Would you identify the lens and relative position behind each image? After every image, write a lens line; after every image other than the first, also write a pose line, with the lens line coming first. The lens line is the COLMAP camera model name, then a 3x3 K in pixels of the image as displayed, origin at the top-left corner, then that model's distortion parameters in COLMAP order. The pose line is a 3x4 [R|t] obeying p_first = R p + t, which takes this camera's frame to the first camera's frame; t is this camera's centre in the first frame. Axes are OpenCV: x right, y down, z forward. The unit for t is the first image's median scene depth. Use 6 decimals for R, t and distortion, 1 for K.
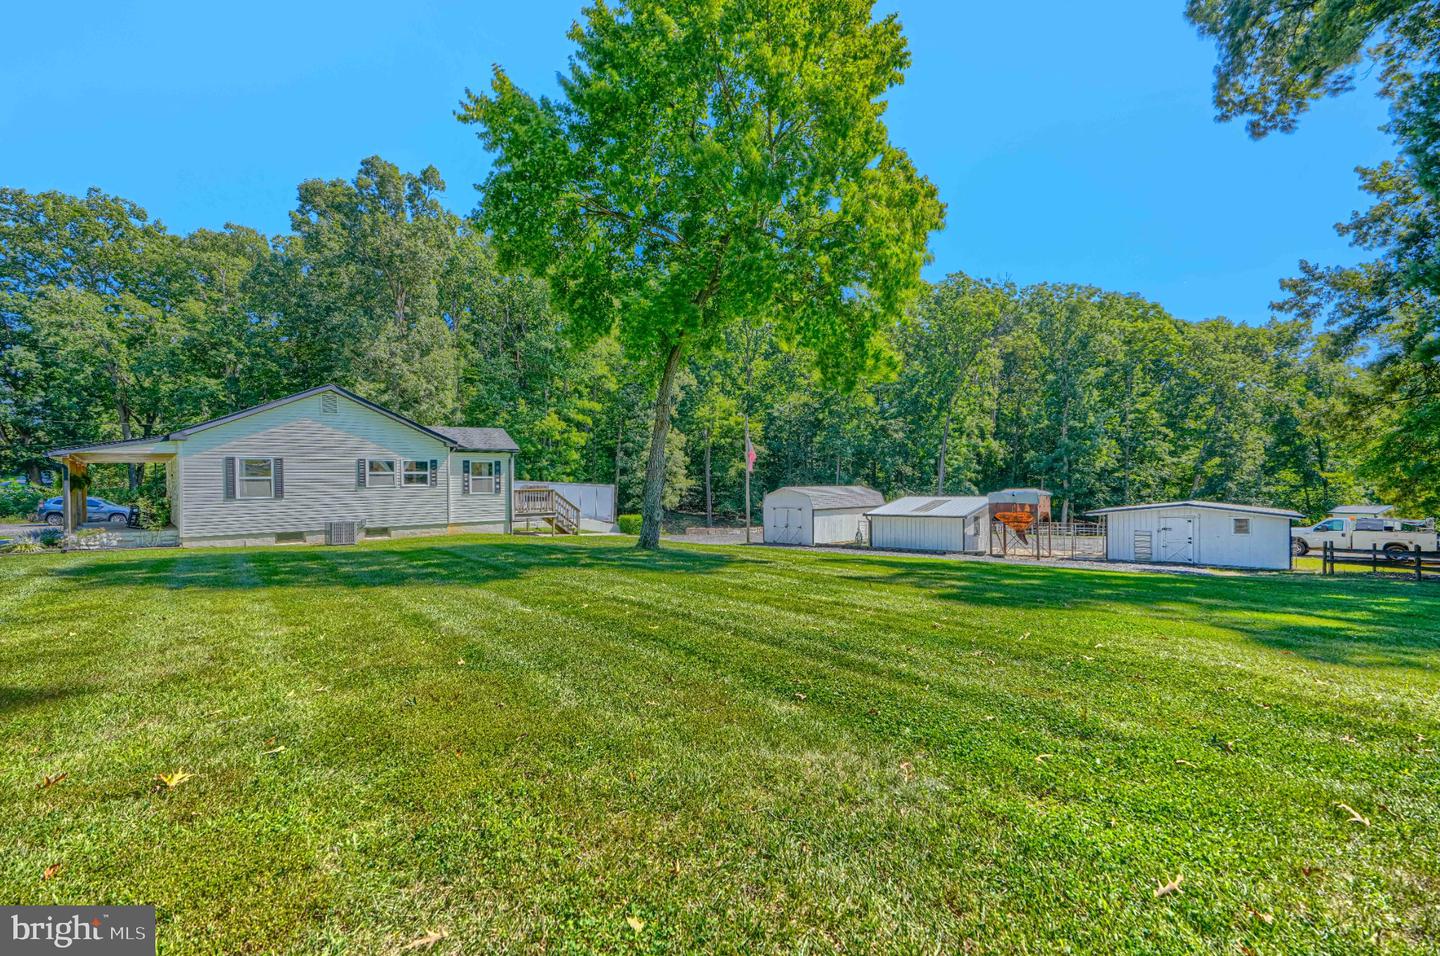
lens RADIAL K [[647.8, 0, 717.4], [0, 647.8, 490.8], [0, 0, 1]] dist [-0.002280, -0.000196]
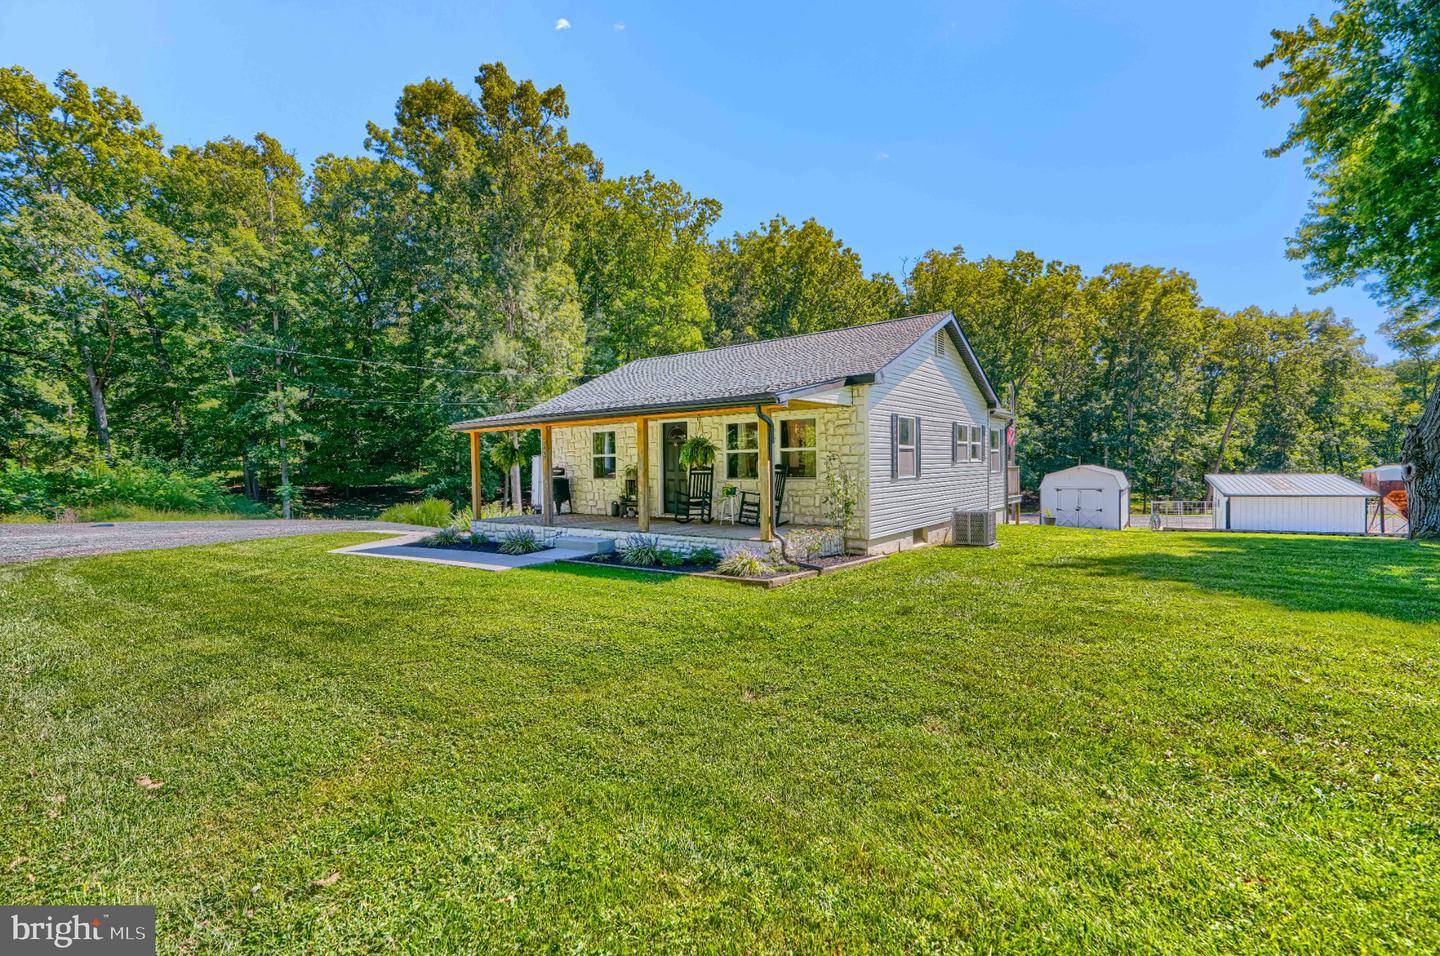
lens RADIAL K [[647.8, 0, 730.9], [0, 647.8, 479.7], [0, 0, 1]] dist [-0.002280, -0.000196]
pose [[0.985449, -0.005815, 0.169869, -0.332588], [0.004002, 0.999931, 0.011013, 0.002102], [-0.169922, -0.010173, 0.985405, 0.120204]]
